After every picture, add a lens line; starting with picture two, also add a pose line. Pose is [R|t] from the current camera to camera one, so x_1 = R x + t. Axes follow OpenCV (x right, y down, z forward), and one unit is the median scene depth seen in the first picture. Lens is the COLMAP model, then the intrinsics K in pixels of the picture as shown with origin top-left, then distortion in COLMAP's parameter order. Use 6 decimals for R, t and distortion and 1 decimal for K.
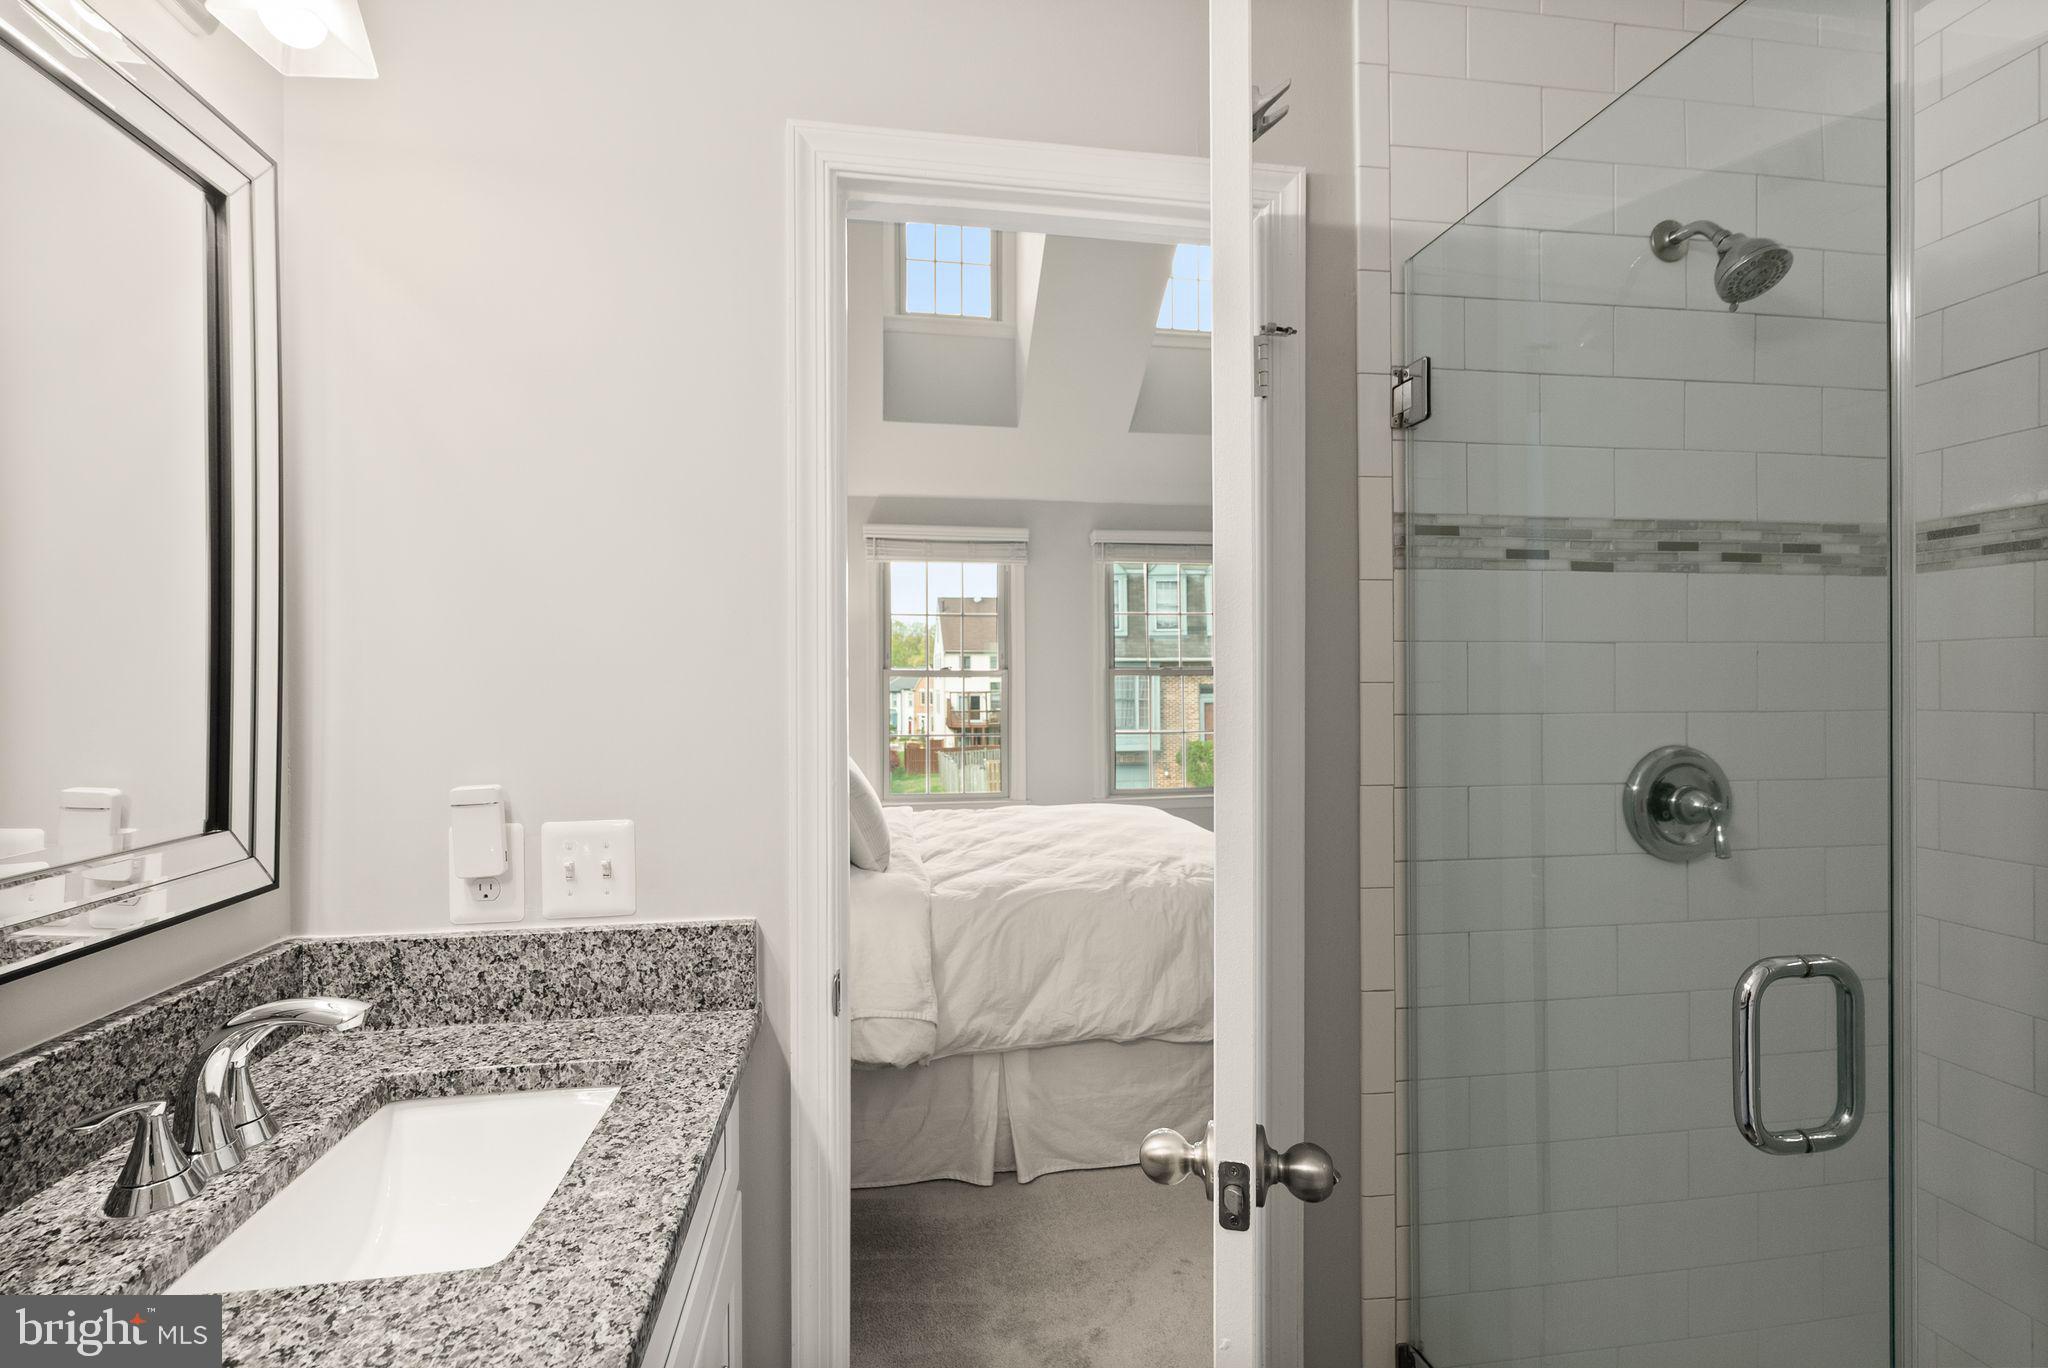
lens RADIAL K [[933.0, 0, 1025.7], [0, 933.0, 680.0], [0, 0, 1]] dist [-0.001139, 0.000860]
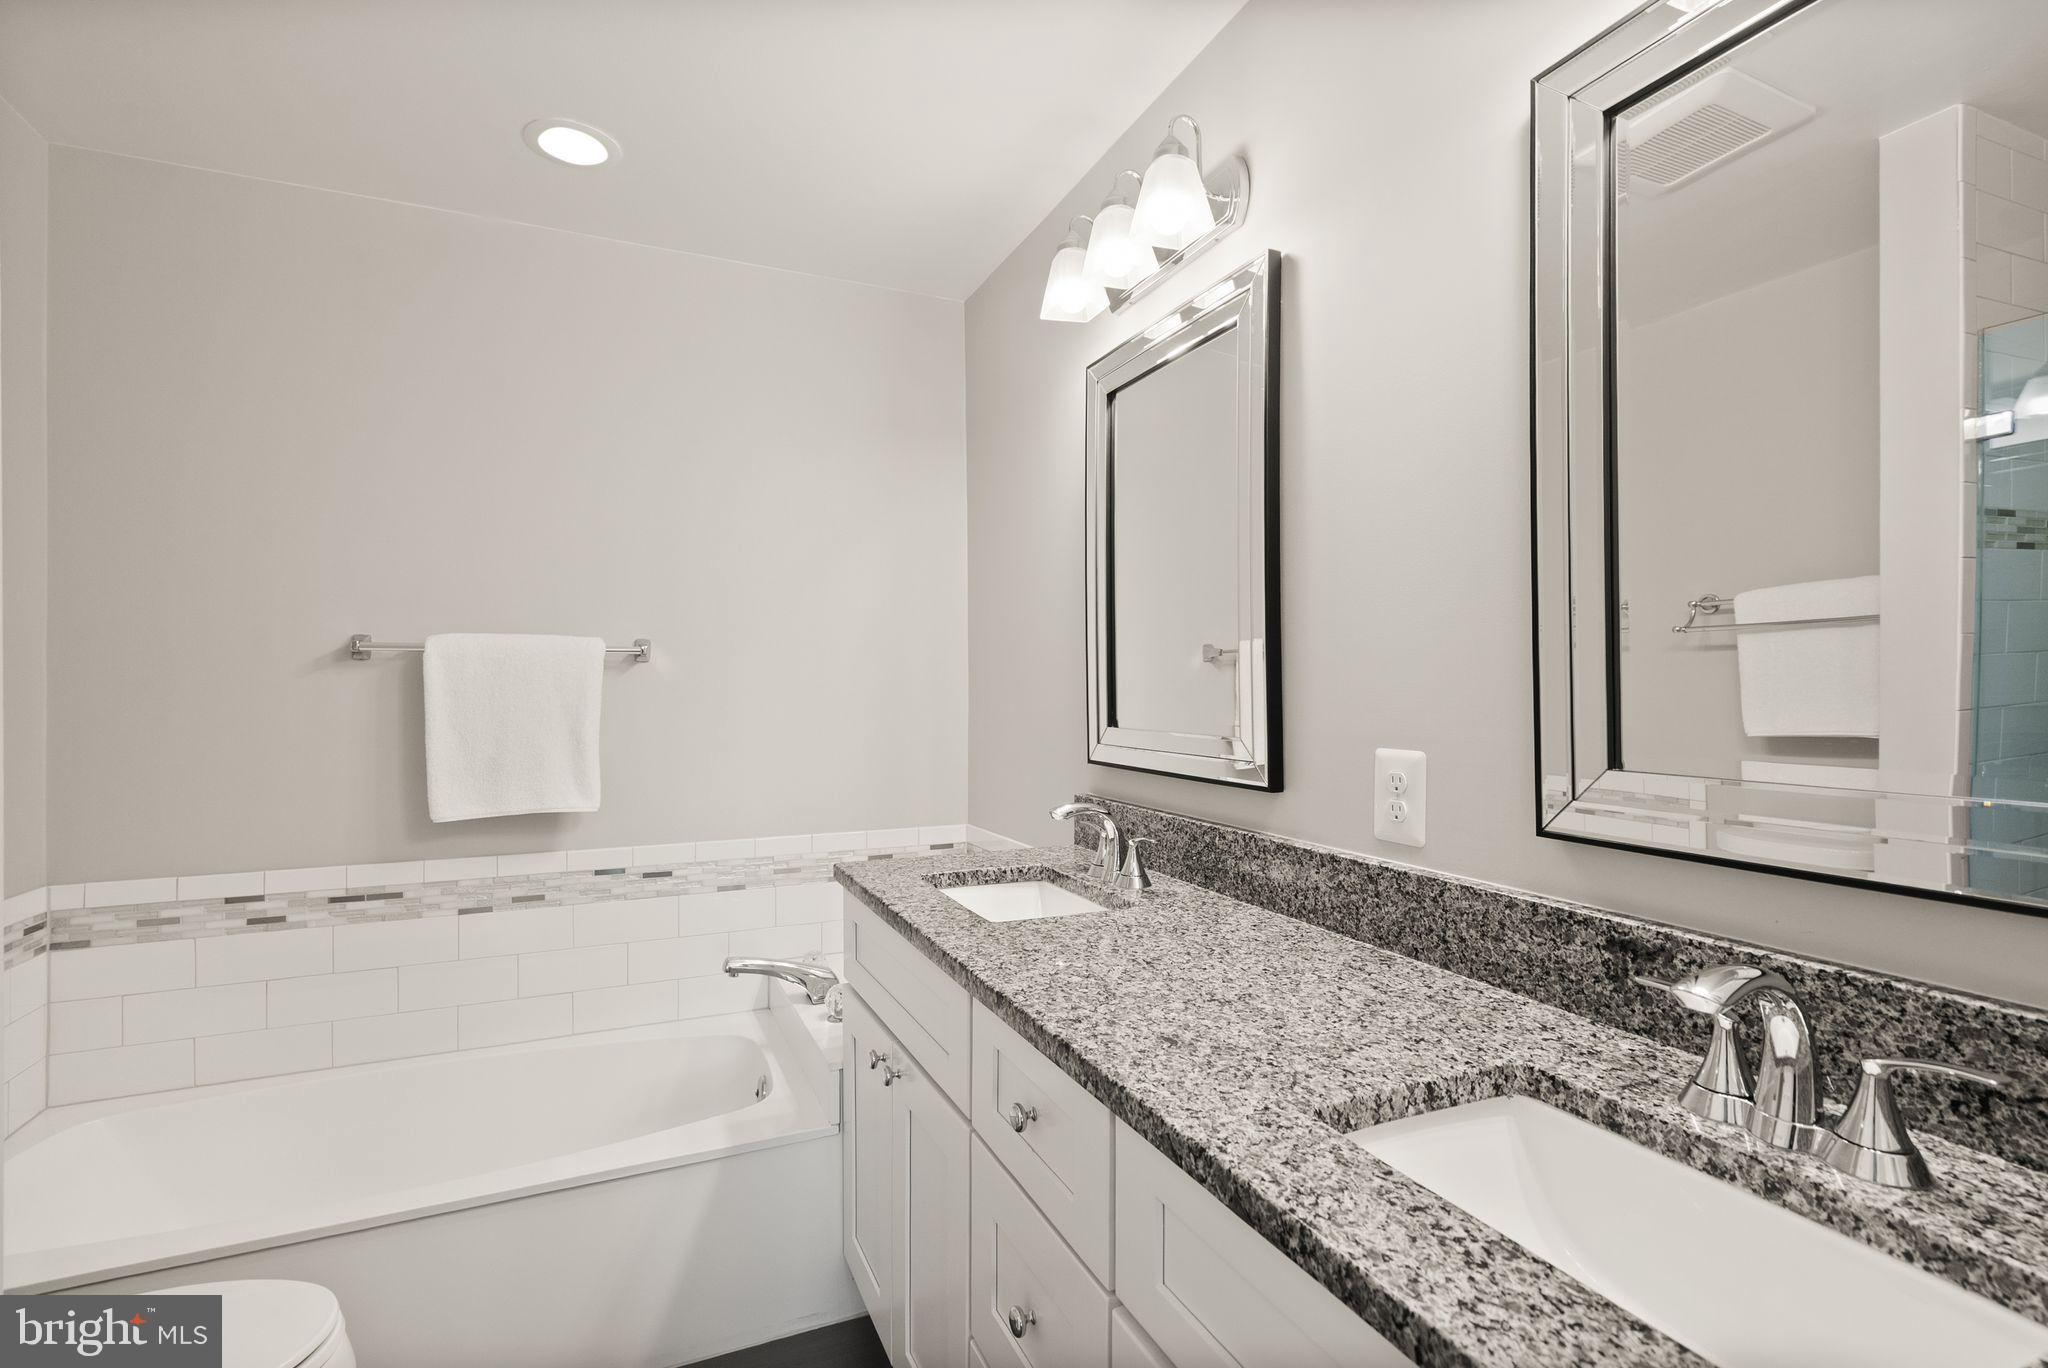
lens RADIAL K [[933.0, 0, 1016.0], [0, 933.0, 684.8], [0, 0, 1]] dist [-0.001139, 0.000860]
pose [[-0.965162, 0.003876, -0.261625, 0.061370], [0.003702, 0.999992, 0.001158, 0.086818], [0.261627, 0.000149, -0.965169, 1.660512]]
